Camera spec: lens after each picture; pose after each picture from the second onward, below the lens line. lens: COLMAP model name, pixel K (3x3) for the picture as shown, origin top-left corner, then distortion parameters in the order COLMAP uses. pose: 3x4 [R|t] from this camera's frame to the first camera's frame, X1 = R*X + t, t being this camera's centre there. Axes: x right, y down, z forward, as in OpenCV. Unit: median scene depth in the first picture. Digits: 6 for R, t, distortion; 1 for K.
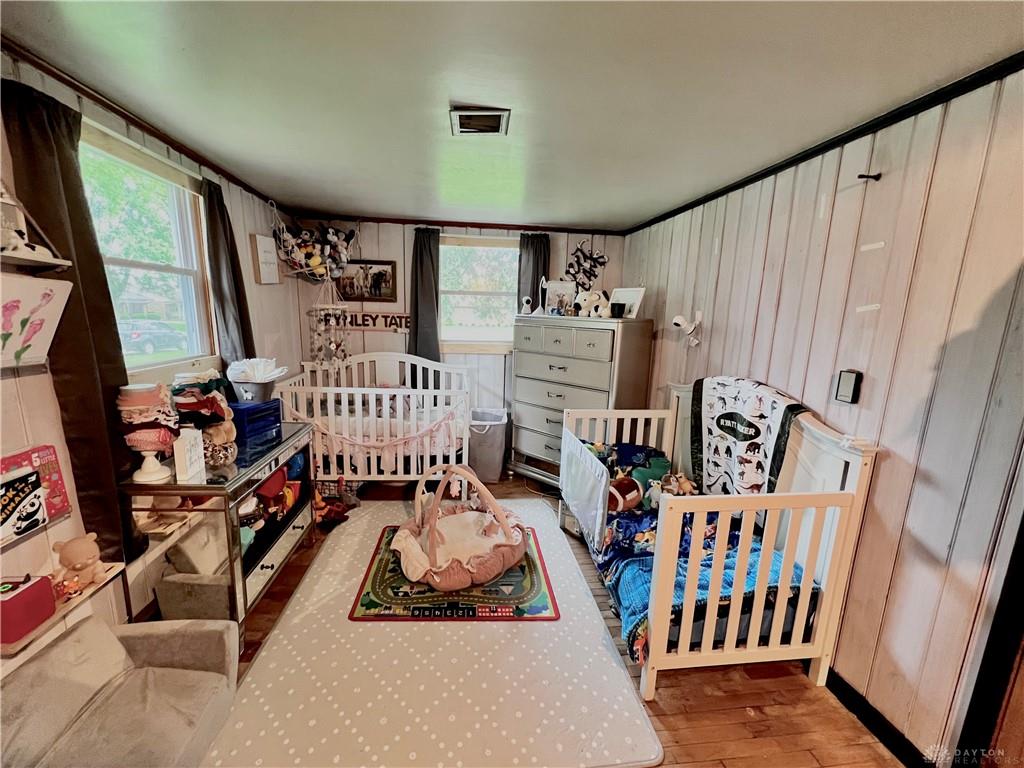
lens RADIAL K [[422.7, 0, 509.9], [0, 422.7, 399.2], [0, 0, 1]] dist [-0.002526, 0.001220]
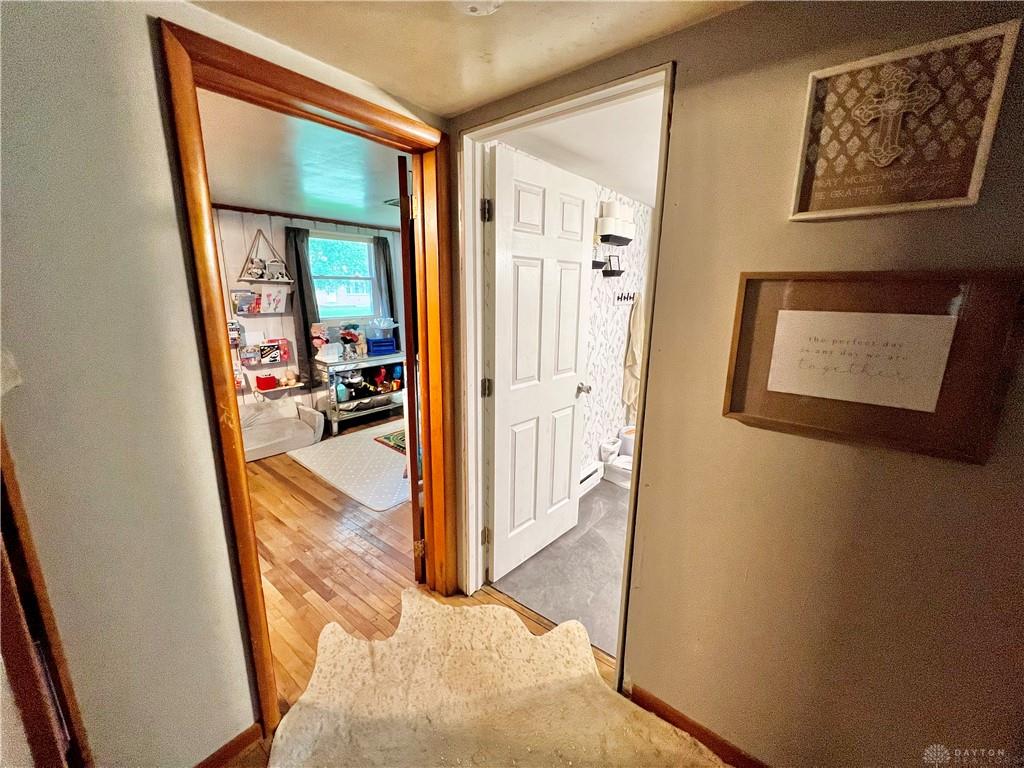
lens RADIAL K [[422.7, 0, 512.3], [0, 422.7, 382.0], [0, 0, 1]] dist [-0.002526, 0.001220]
pose [[0.710045, 0.124527, -0.693058, 1.991787], [-0.118300, 0.991345, 0.056923, 0.041372], [0.694148, 0.041571, 0.718631, -0.074854]]
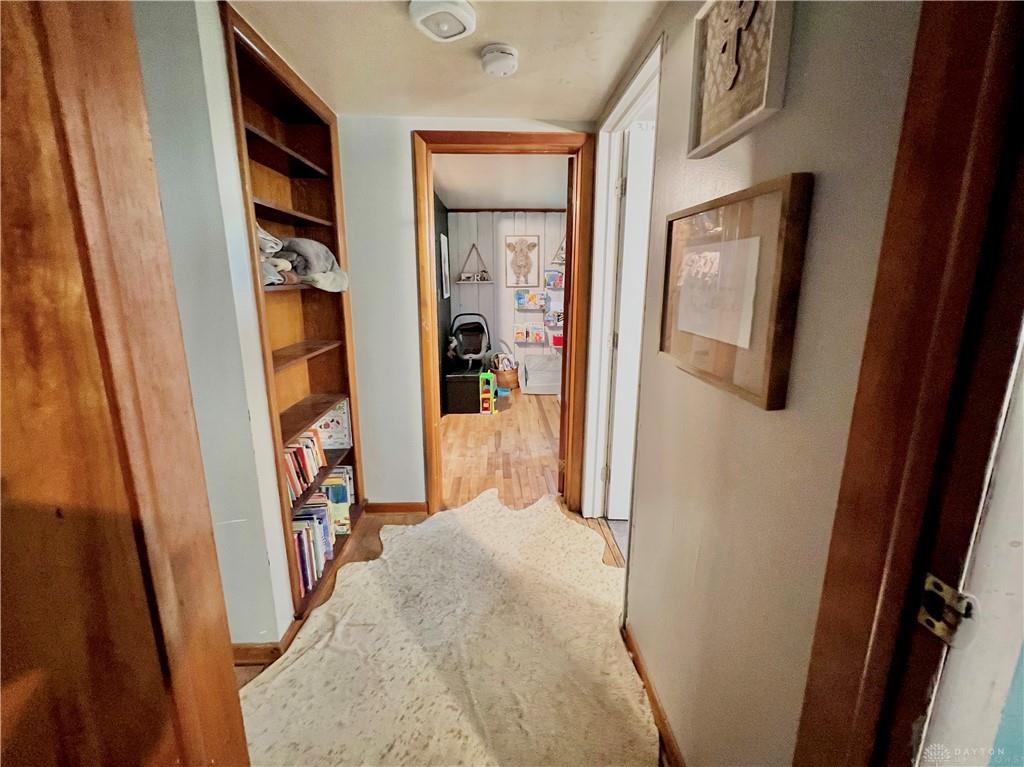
lens RADIAL K [[422.7, 0, 501.3], [0, 422.7, 363.5], [0, 0, 1]] dist [-0.002526, 0.001220]
pose [[-0.083421, 0.165773, -0.982629, 2.532993], [-0.196290, 0.964014, 0.179297, 0.028321], [0.976991, 0.207837, -0.047879, 0.474640]]
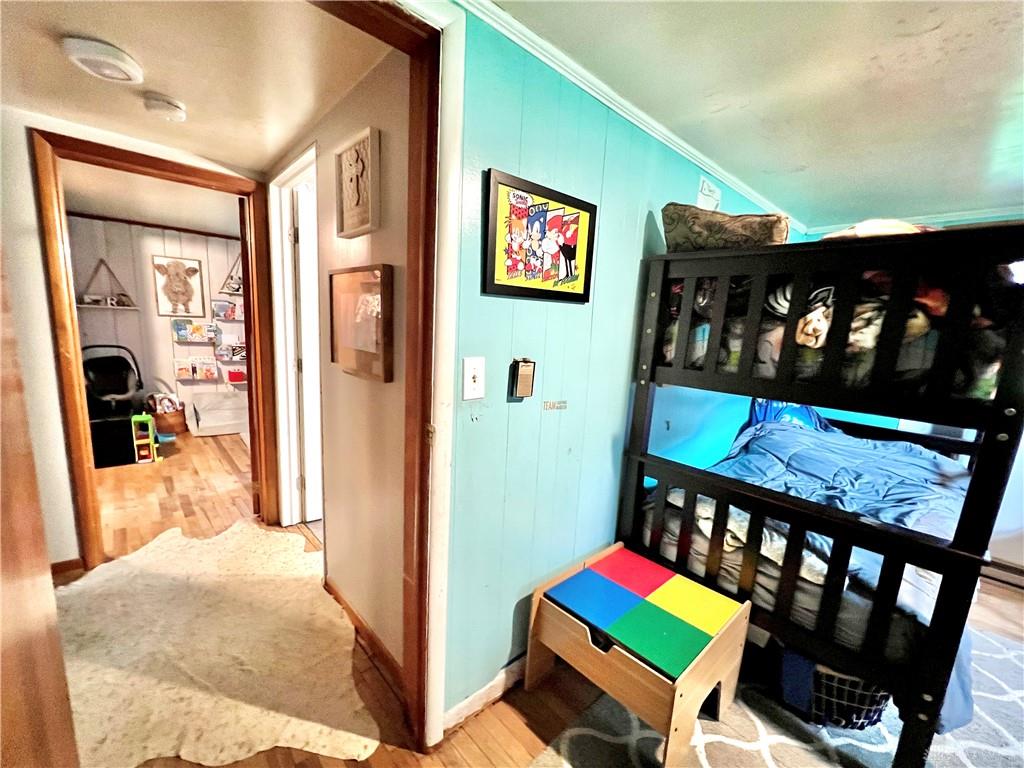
lens RADIAL K [[436.7, 0, 517.4], [0, 436.7, 402.7], [0, 0, 1]] dist [-0.002030, 0.000624]
pose [[0.594348, 0.138642, -0.792167, 2.983718], [-0.192240, 0.980964, 0.027451, 0.067080], [0.780893, 0.135971, 0.609687, 0.406014]]
